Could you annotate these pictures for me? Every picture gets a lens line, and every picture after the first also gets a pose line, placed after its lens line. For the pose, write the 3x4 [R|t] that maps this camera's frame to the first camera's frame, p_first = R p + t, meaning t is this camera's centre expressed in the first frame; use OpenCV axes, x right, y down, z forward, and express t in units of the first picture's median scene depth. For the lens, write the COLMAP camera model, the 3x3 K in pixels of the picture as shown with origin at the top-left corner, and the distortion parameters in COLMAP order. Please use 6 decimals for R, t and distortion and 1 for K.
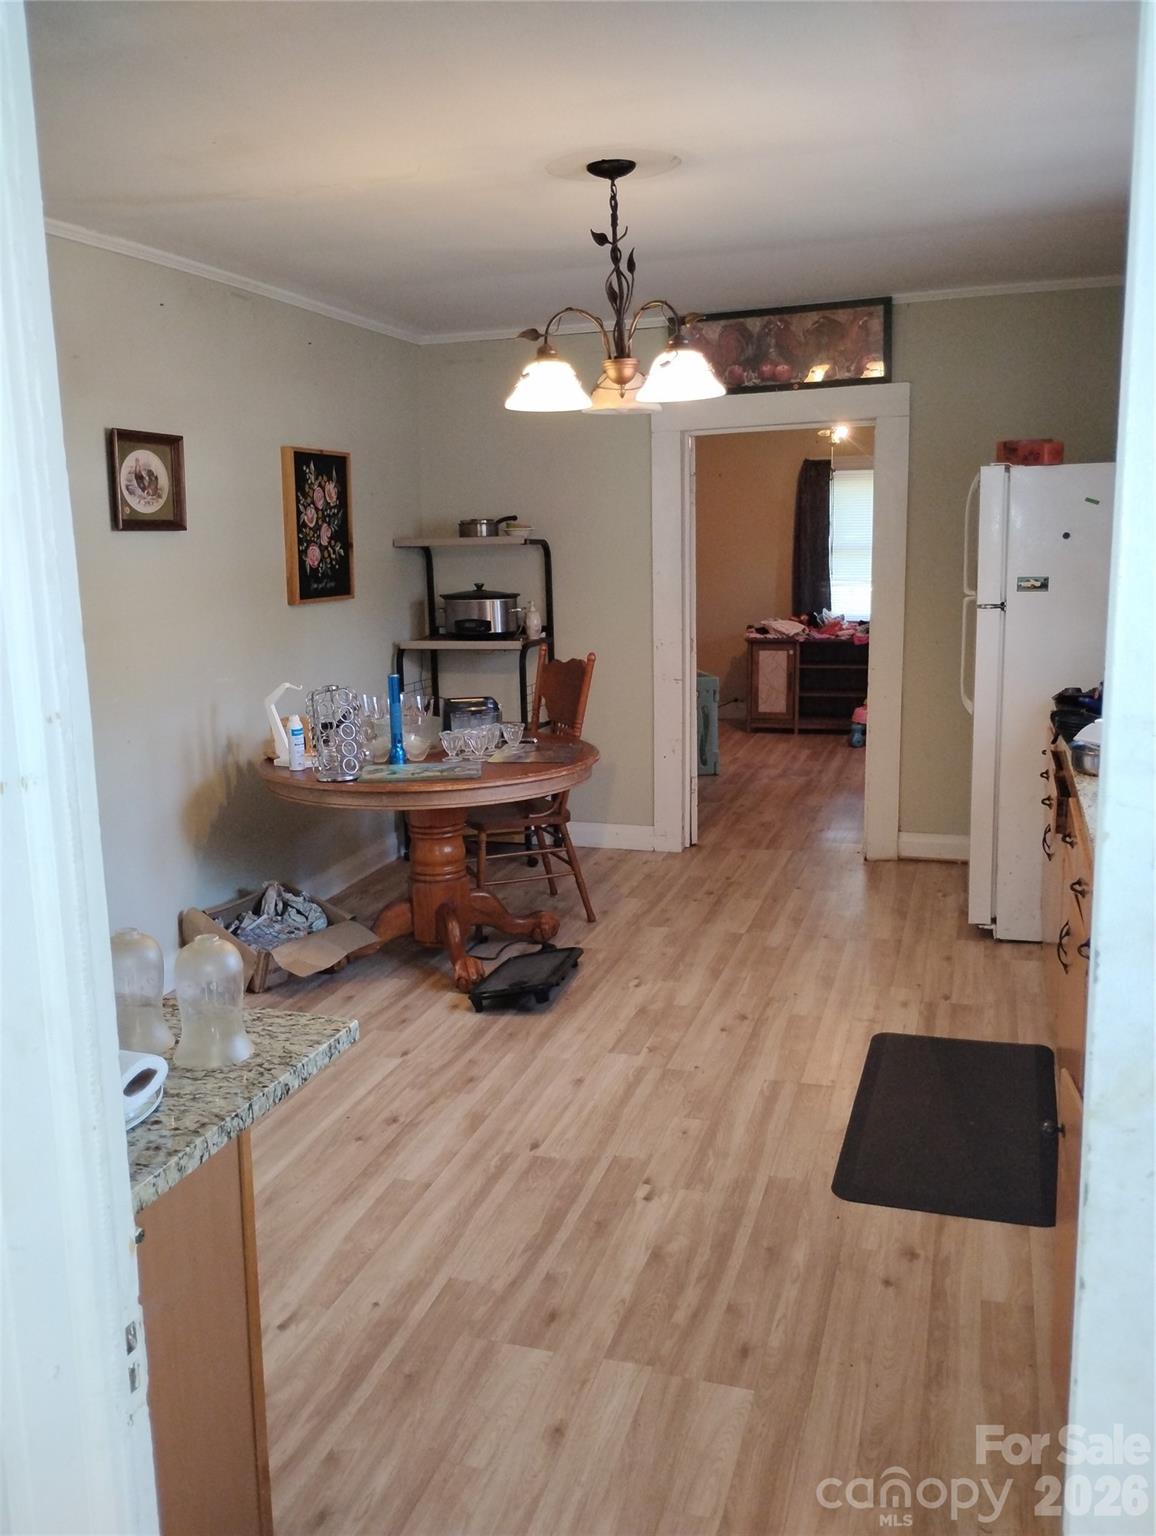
lens RADIAL K [[1288.3, 0, 579.6], [0, 1288.3, 764.2], [0, 0, 1]] dist [0.038706, -0.000978]
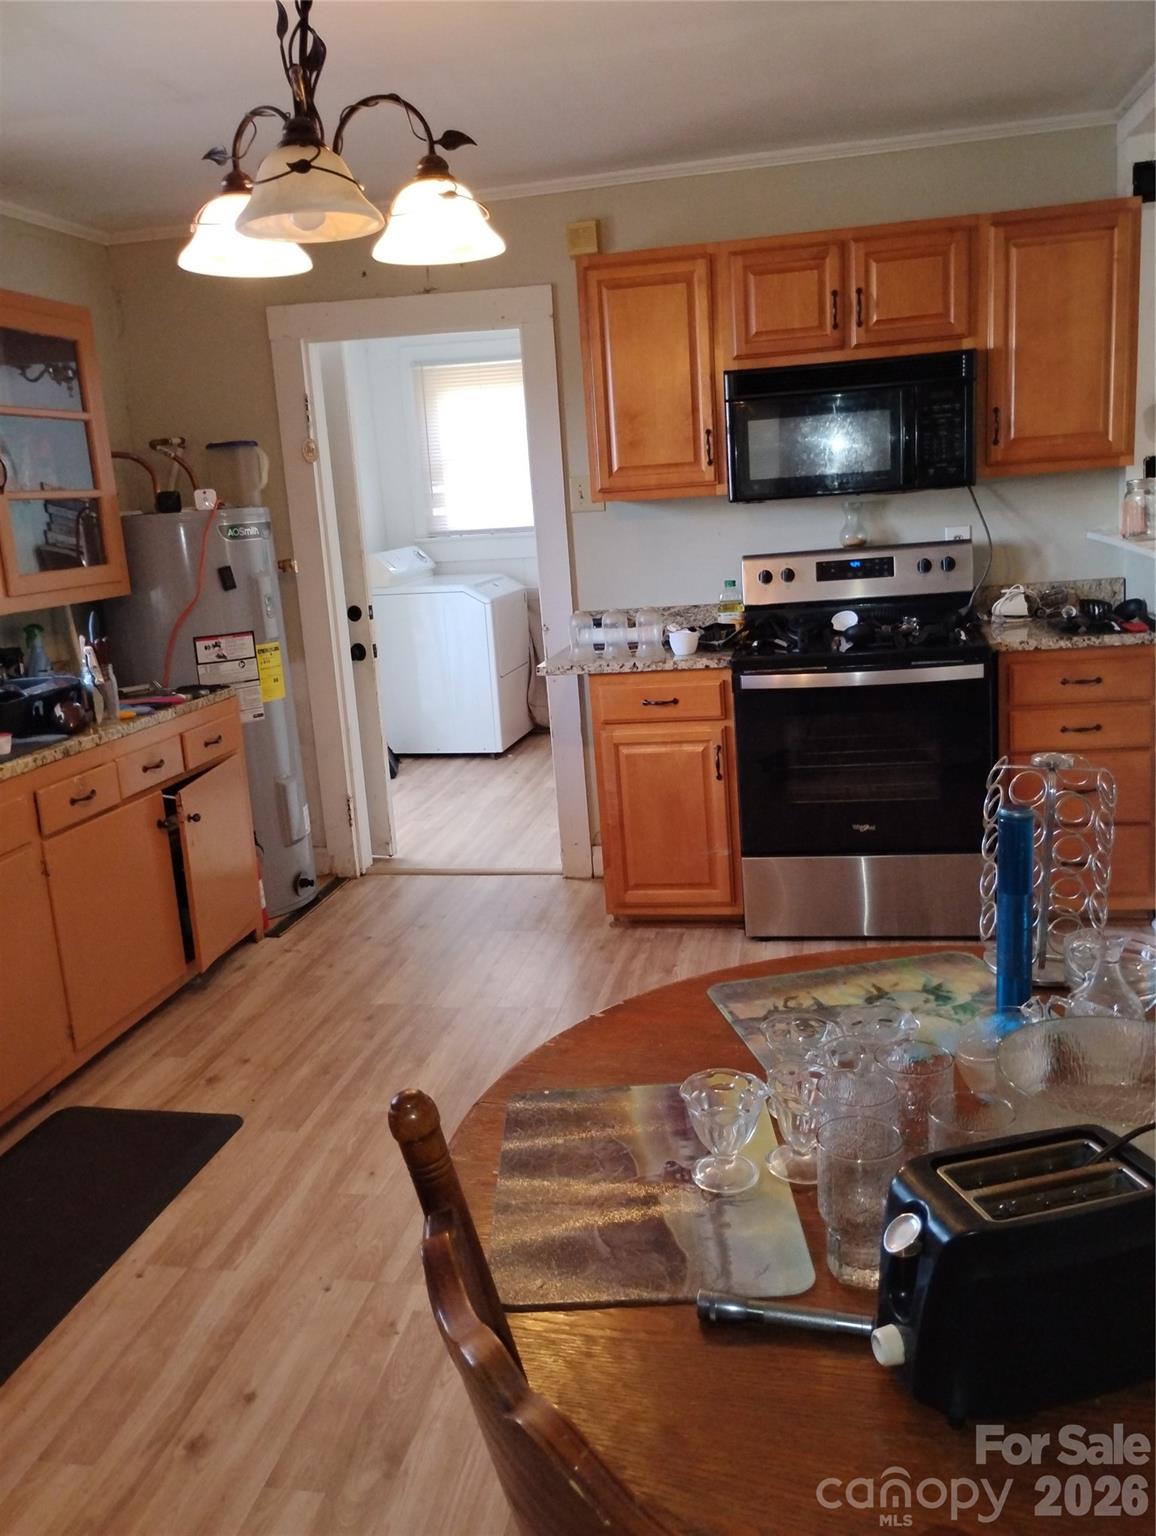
lens RADIAL K [[1288.3, 0, 579.9], [0, 1288.3, 769.5], [0, 0, 1]] dist [0.038706, -0.000978]
pose [[-0.988935, 0.110343, -0.099161, 0.000269], [0.064157, 0.920779, 0.384773, -0.376105], [0.133762, 0.374153, -0.917669, 2.260406]]
